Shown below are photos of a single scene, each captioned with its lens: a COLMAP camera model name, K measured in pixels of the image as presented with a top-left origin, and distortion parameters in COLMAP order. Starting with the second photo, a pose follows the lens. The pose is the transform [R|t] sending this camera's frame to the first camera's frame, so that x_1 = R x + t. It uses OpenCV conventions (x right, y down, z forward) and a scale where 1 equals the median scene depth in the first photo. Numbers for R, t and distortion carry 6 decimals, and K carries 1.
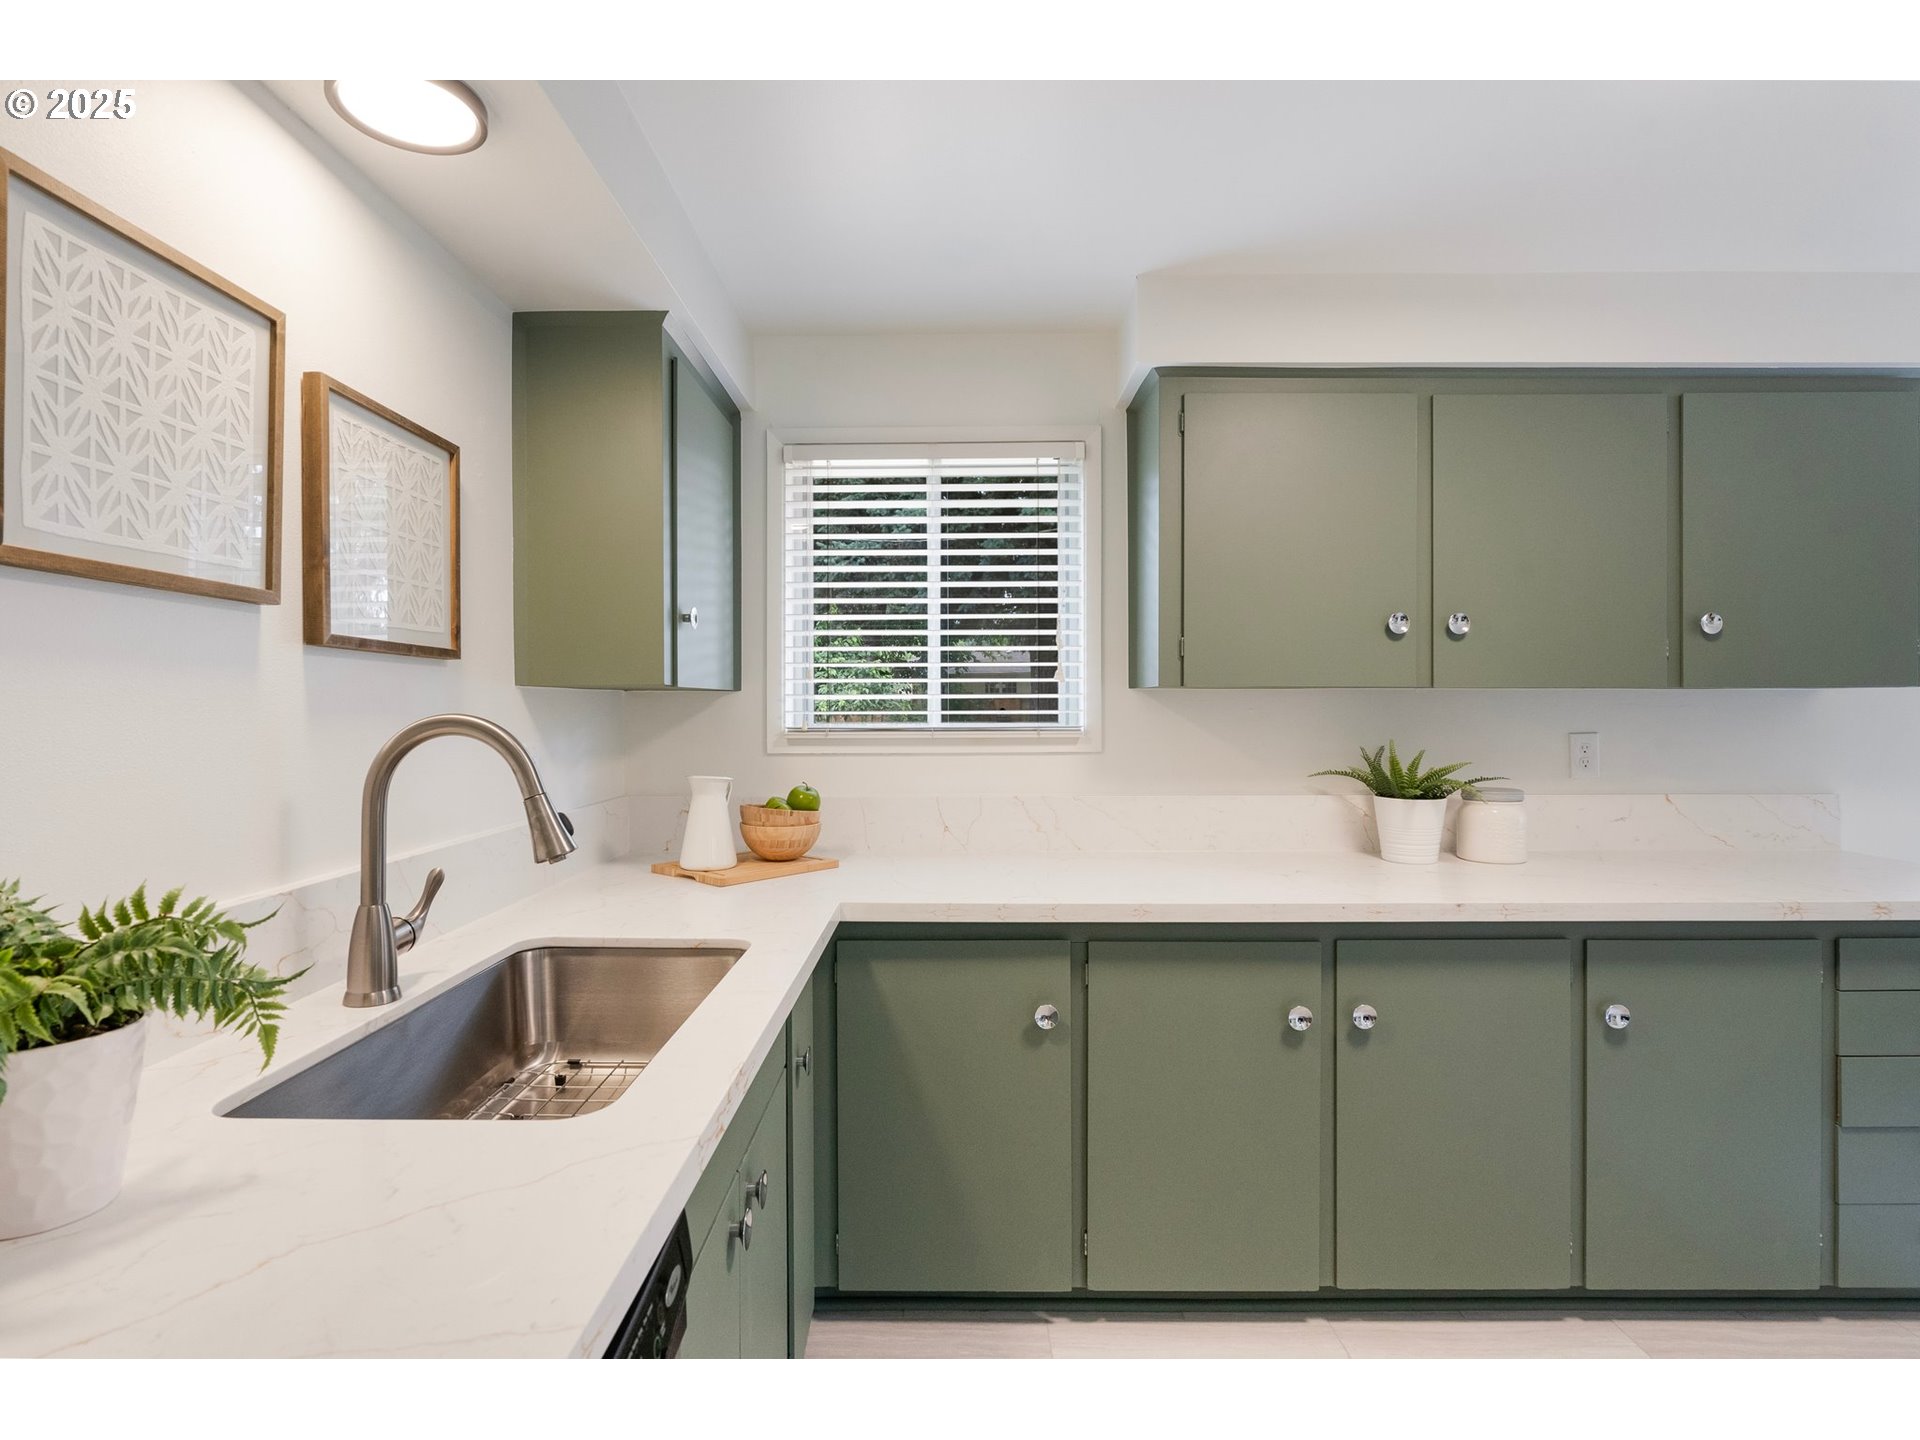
lens RADIAL K [[951.2, 0, 960.0], [0, 951.2, 720.0], [0, 0, 1]] dist [0.022306, 0.000008]
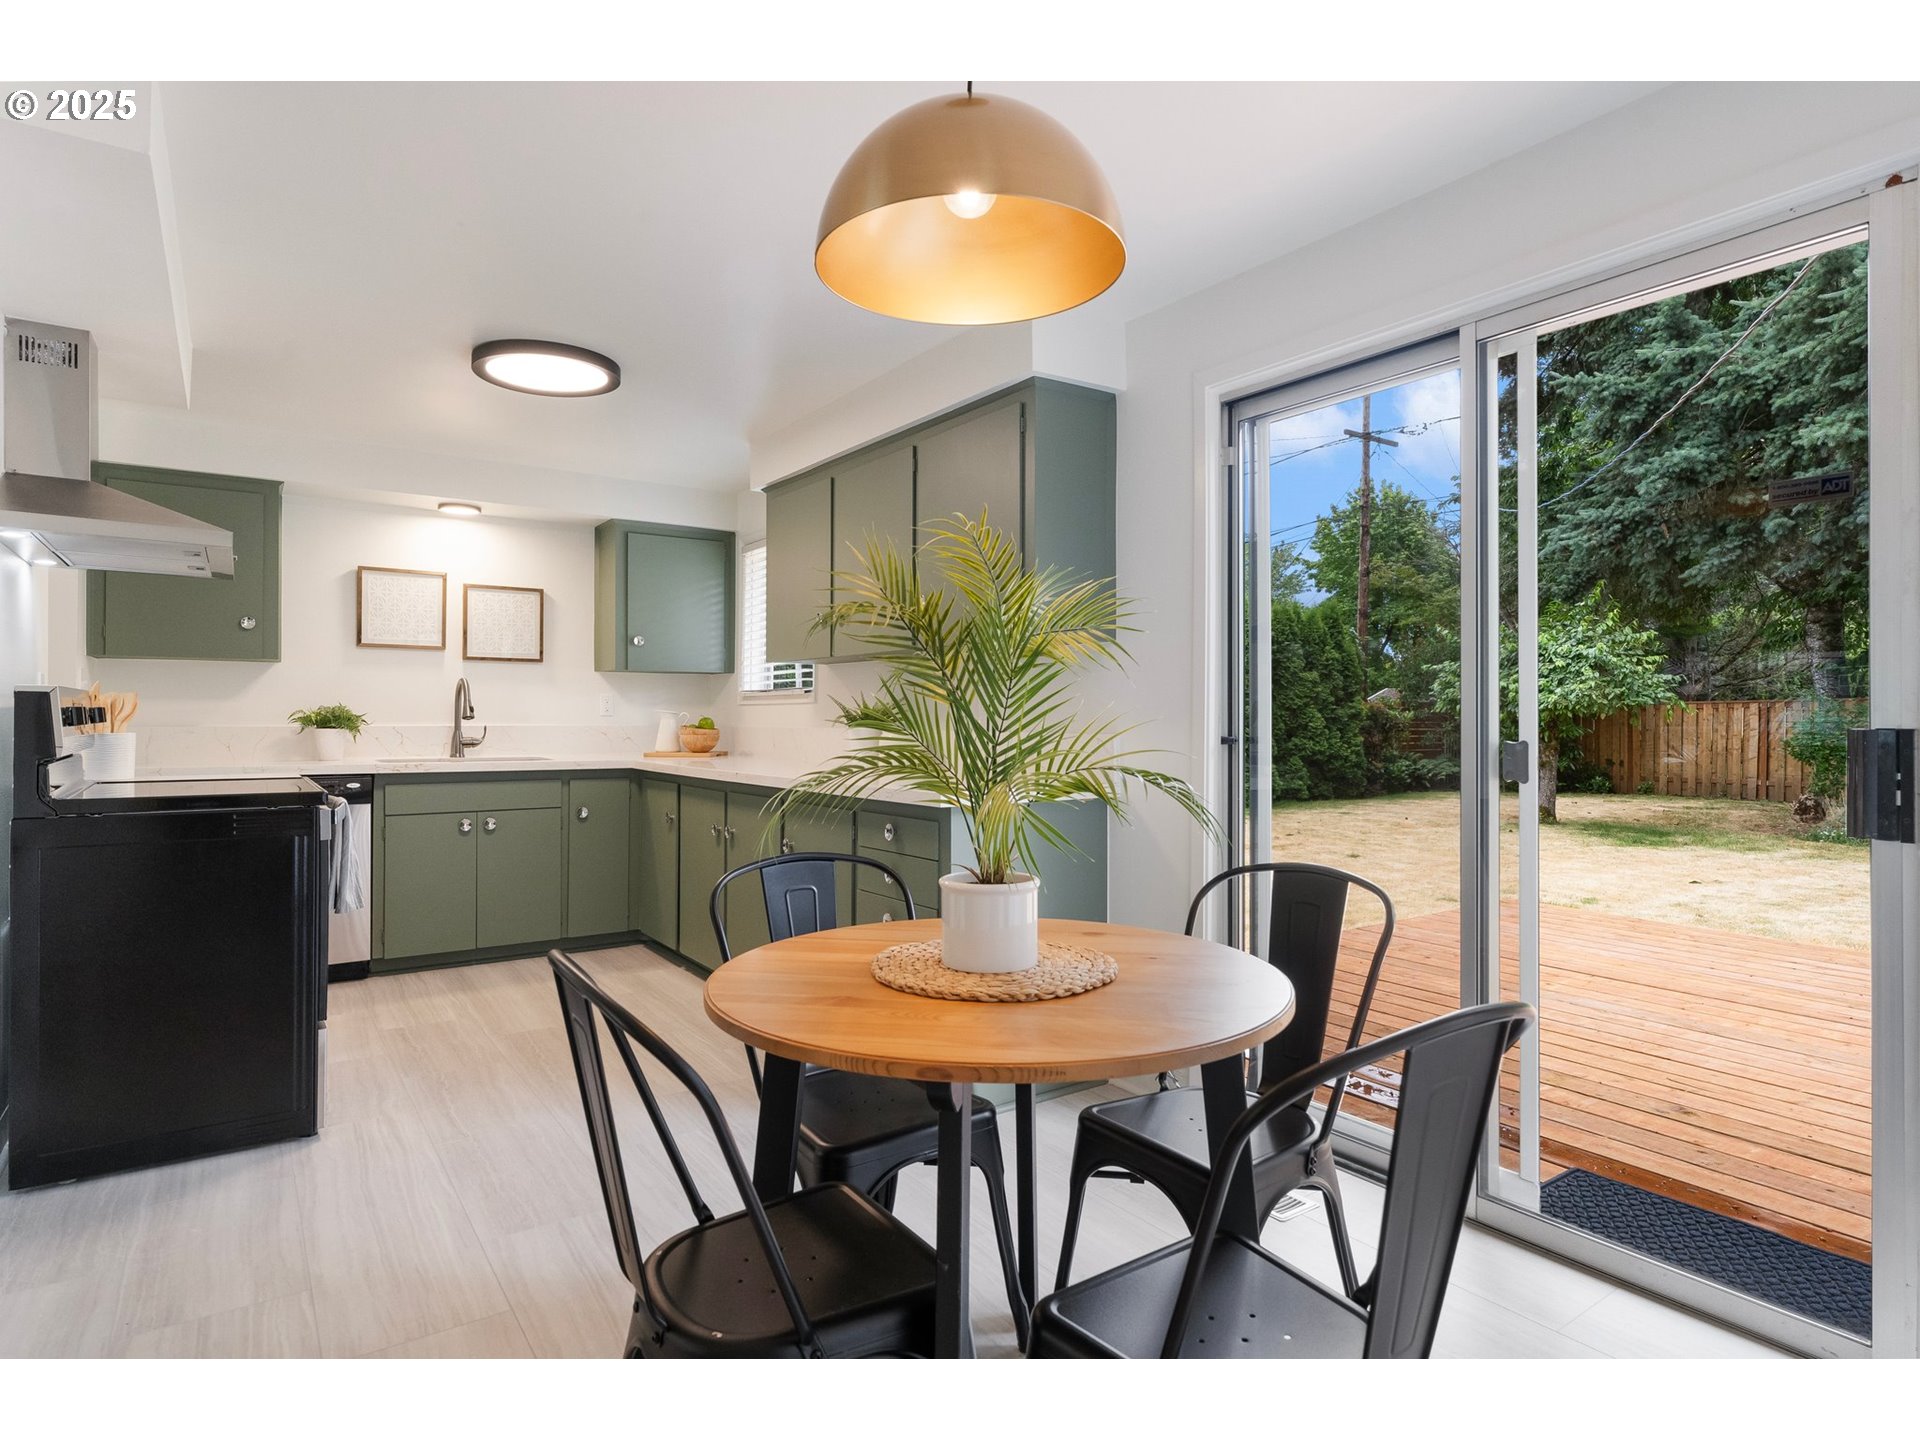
lens RADIAL K [[1030.5, 0, 960.0], [0, 1030.5, 720.0], [0, 0, 1]] dist [0.001161, 0.001010]
pose [[0.577553, 0.003967, -0.816343, 2.768331], [-0.003067, 0.999992, 0.002689, 0.097901], [0.816347, 0.000950, 0.577561, 0.231529]]
